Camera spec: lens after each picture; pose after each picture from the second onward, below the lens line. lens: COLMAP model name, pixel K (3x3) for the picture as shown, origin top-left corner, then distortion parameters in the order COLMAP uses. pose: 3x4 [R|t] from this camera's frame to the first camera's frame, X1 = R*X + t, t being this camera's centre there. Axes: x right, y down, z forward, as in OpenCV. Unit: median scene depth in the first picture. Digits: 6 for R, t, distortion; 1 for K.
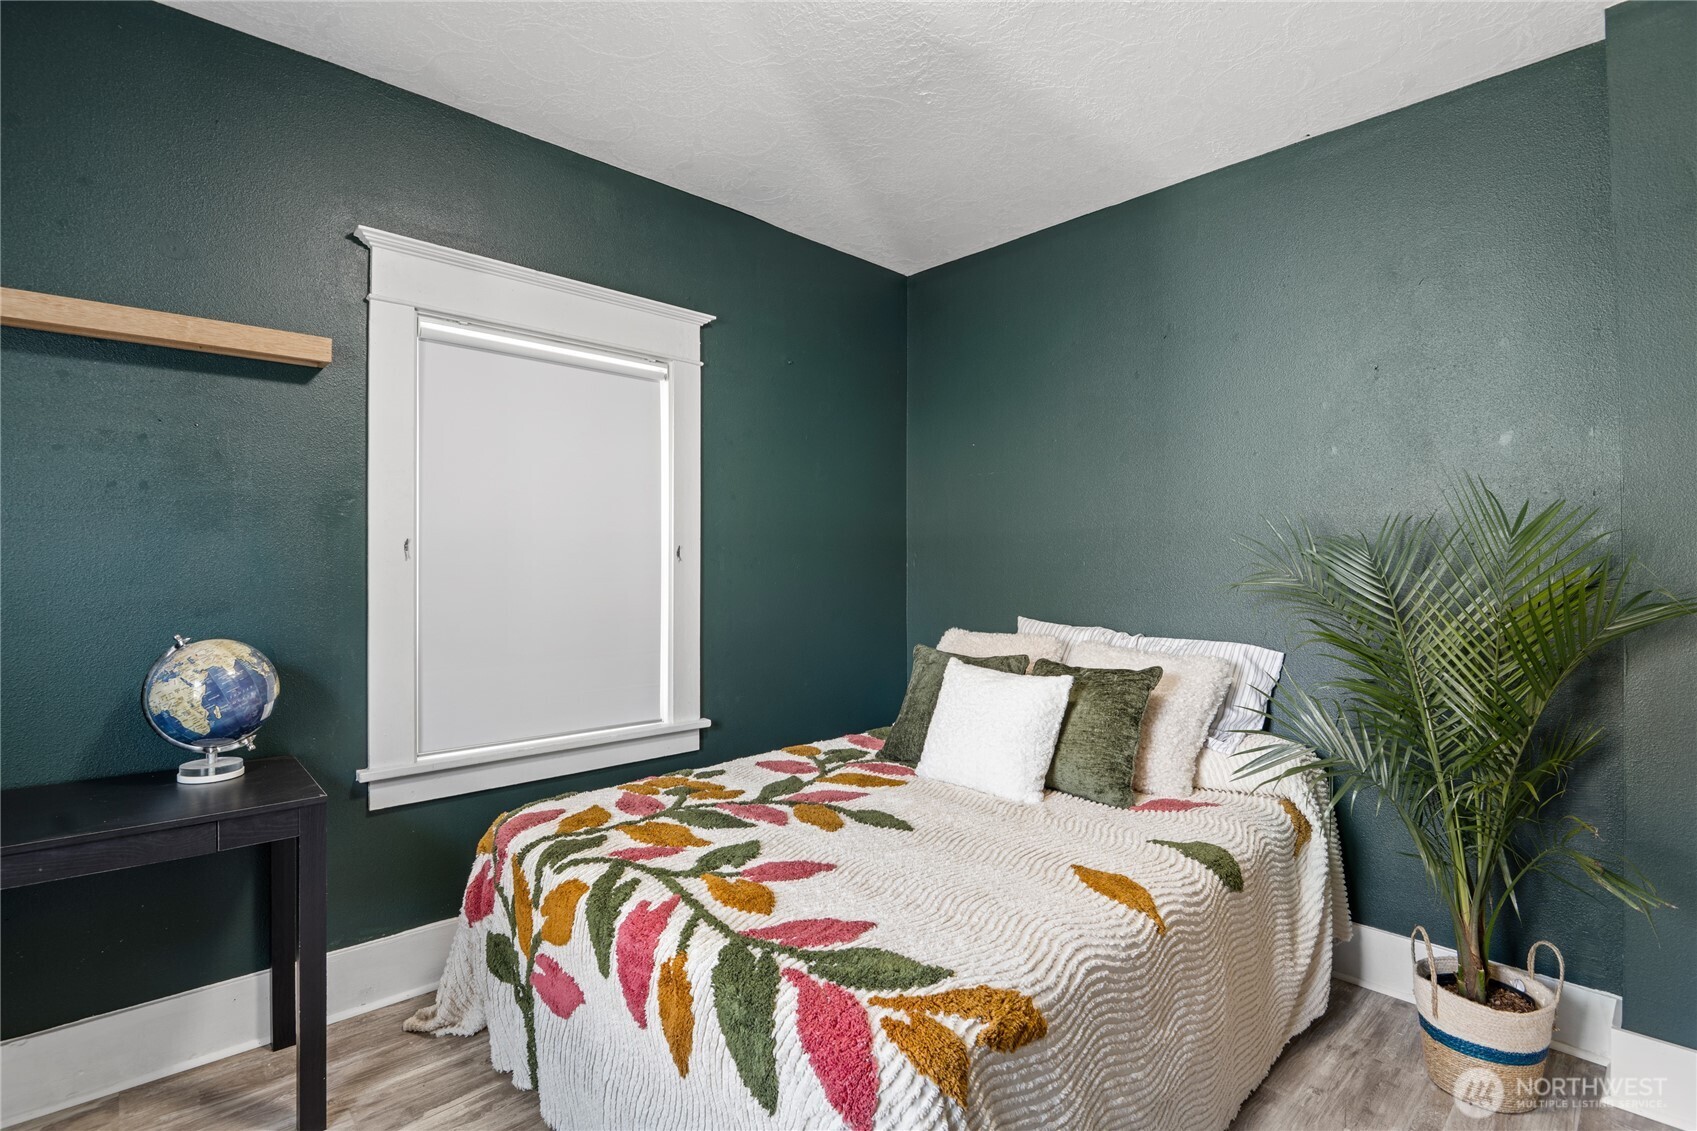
lens RADIAL K [[789.7, 0, 843.1], [0, 789.7, 564.2], [0, 0, 1]] dist [-0.012470, -0.005457]
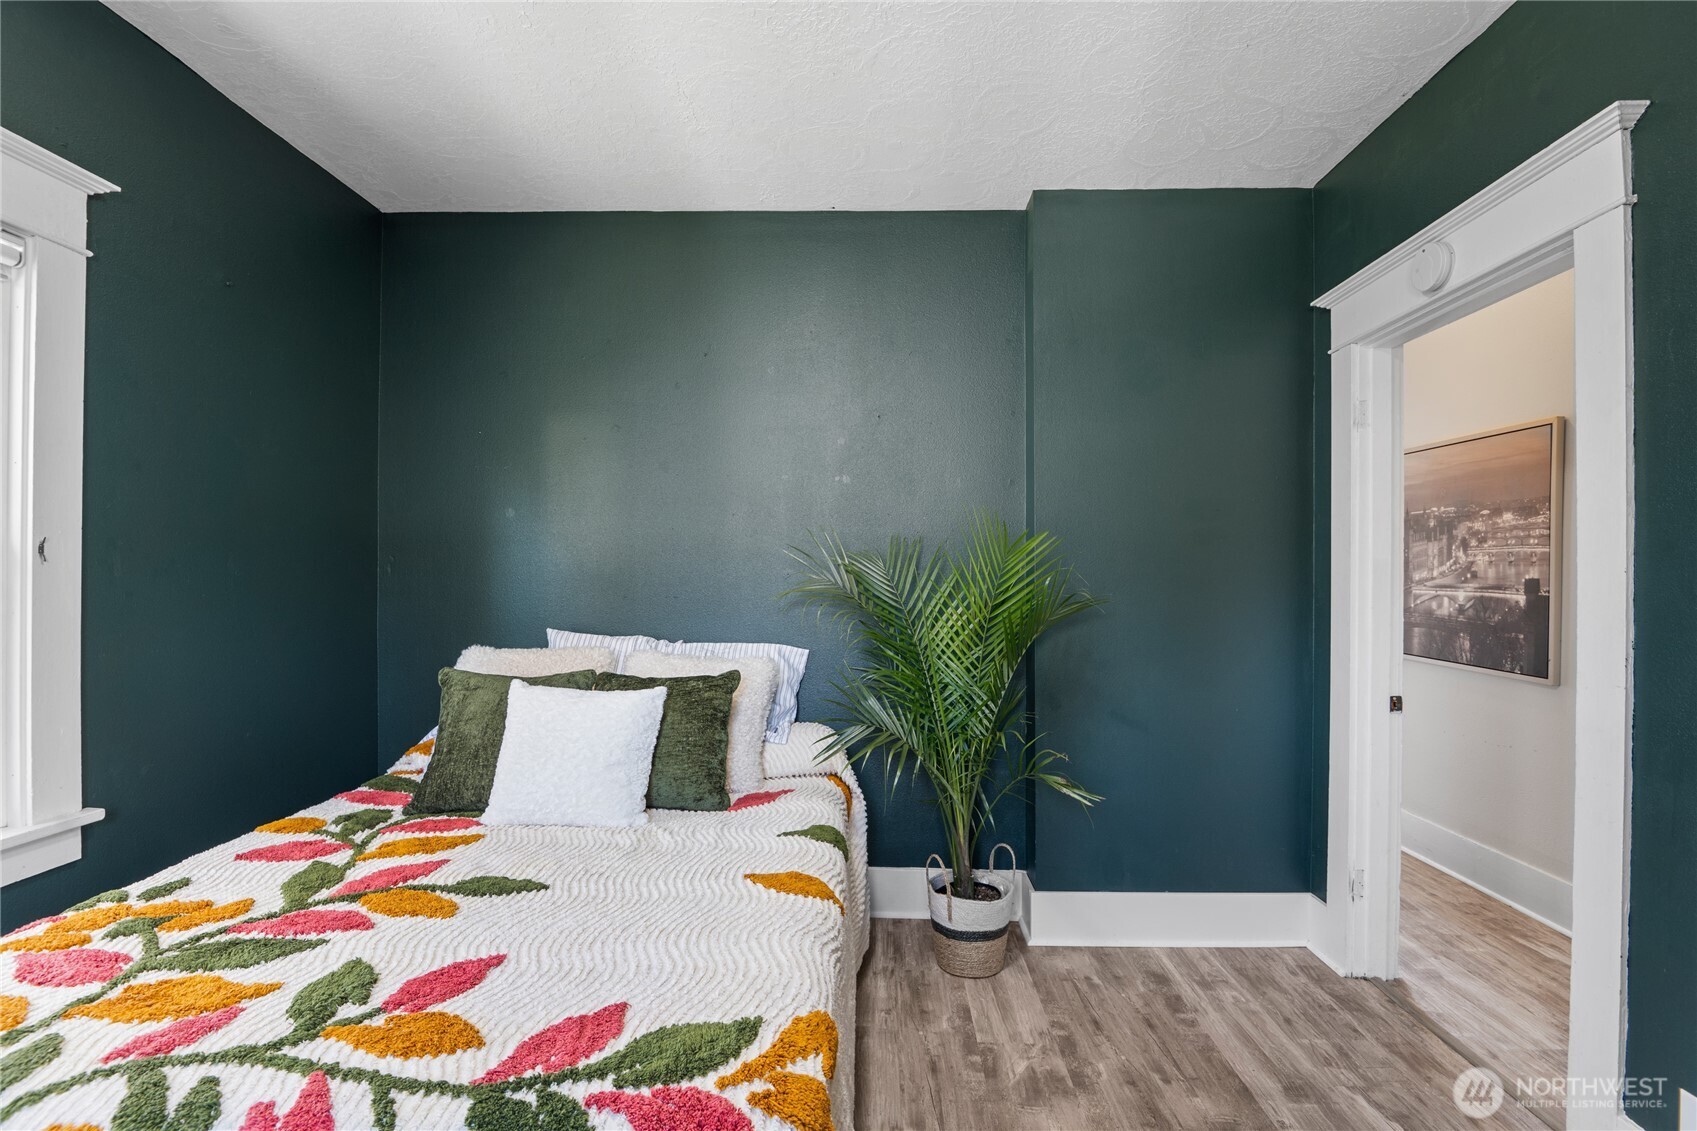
lens RADIAL K [[789.7, 0, 847.4], [0, 789.7, 575.6], [0, 0, 1]] dist [-0.012470, -0.005457]
pose [[0.706647, 0.002668, 0.707562, -0.271834], [-0.007088, 0.999969, 0.003308, -0.000154], [-0.707531, -0.007353, 0.706644, 0.177038]]
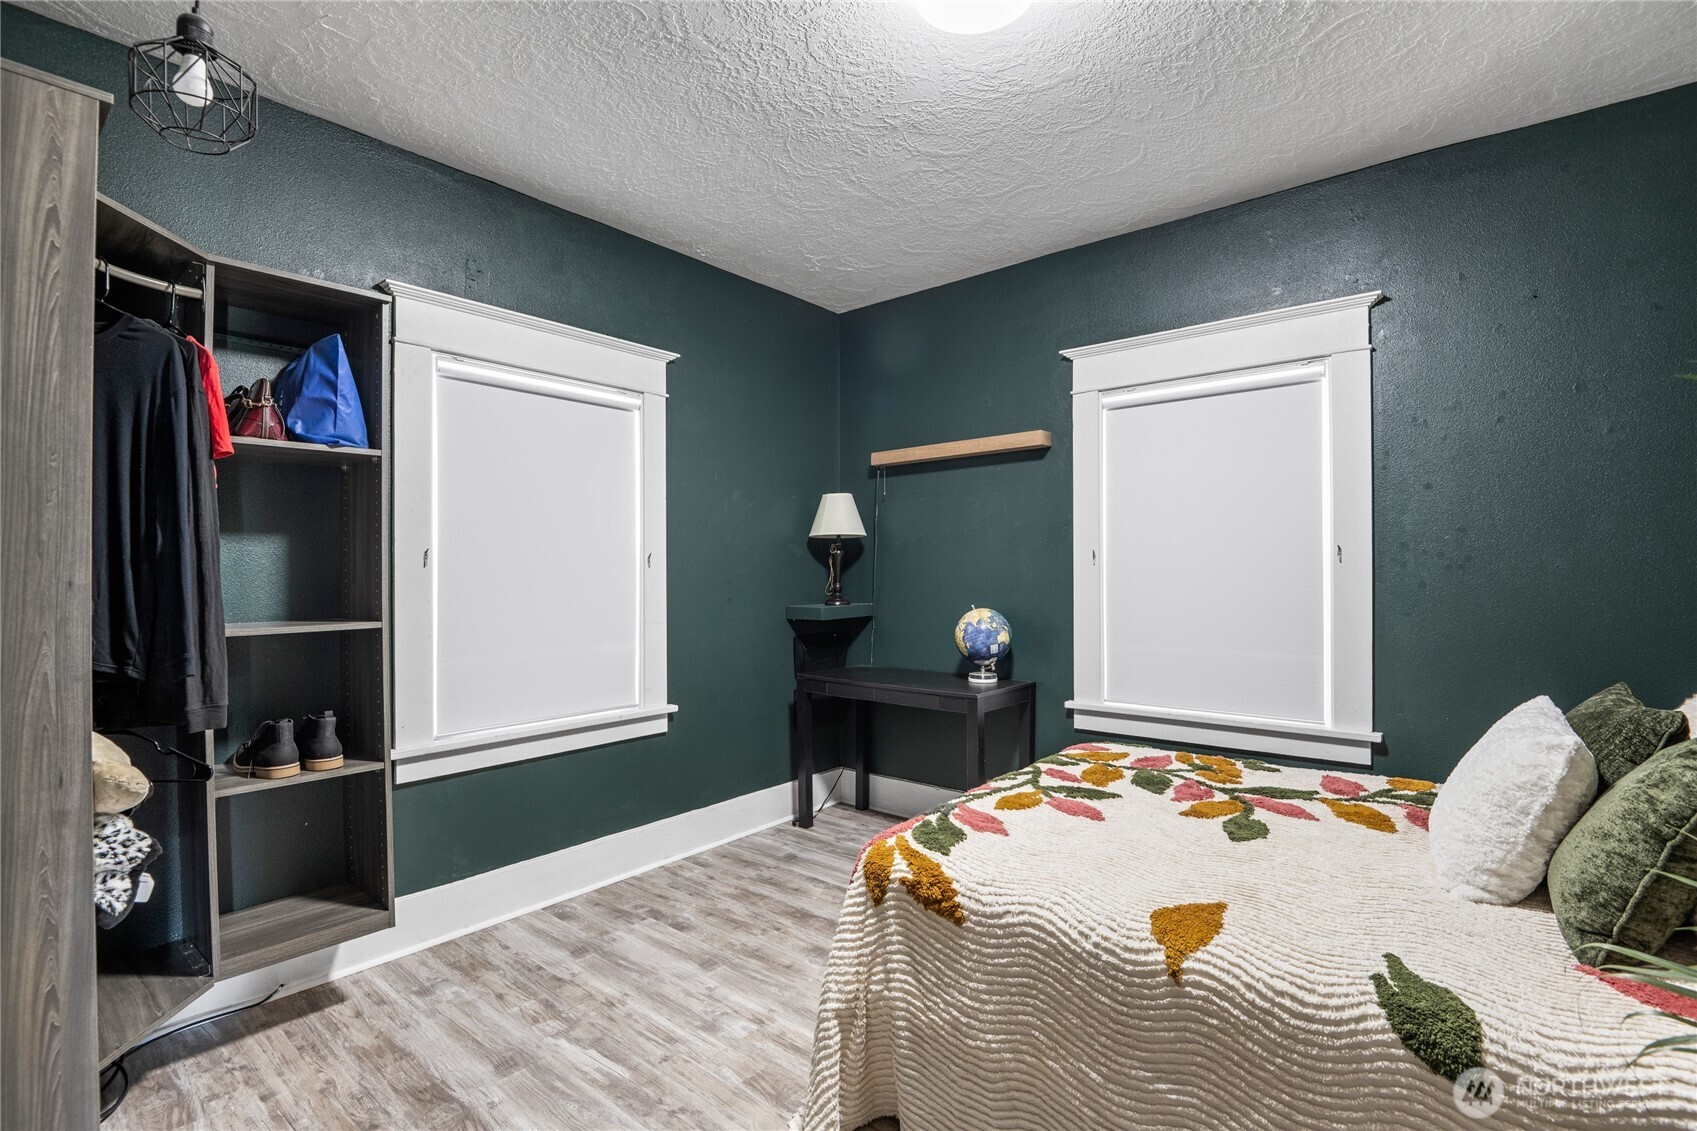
lens RADIAL K [[789.7, 0, 847.2], [0, 789.7, 565.7], [0, 0, 1]] dist [-0.012470, -0.005457]
pose [[0.123778, -0.008558, -0.992273, 0.949617], [0.008186, 0.999938, -0.007603, 0.005499], [0.992276, -0.007181, 0.123840, 0.402812]]
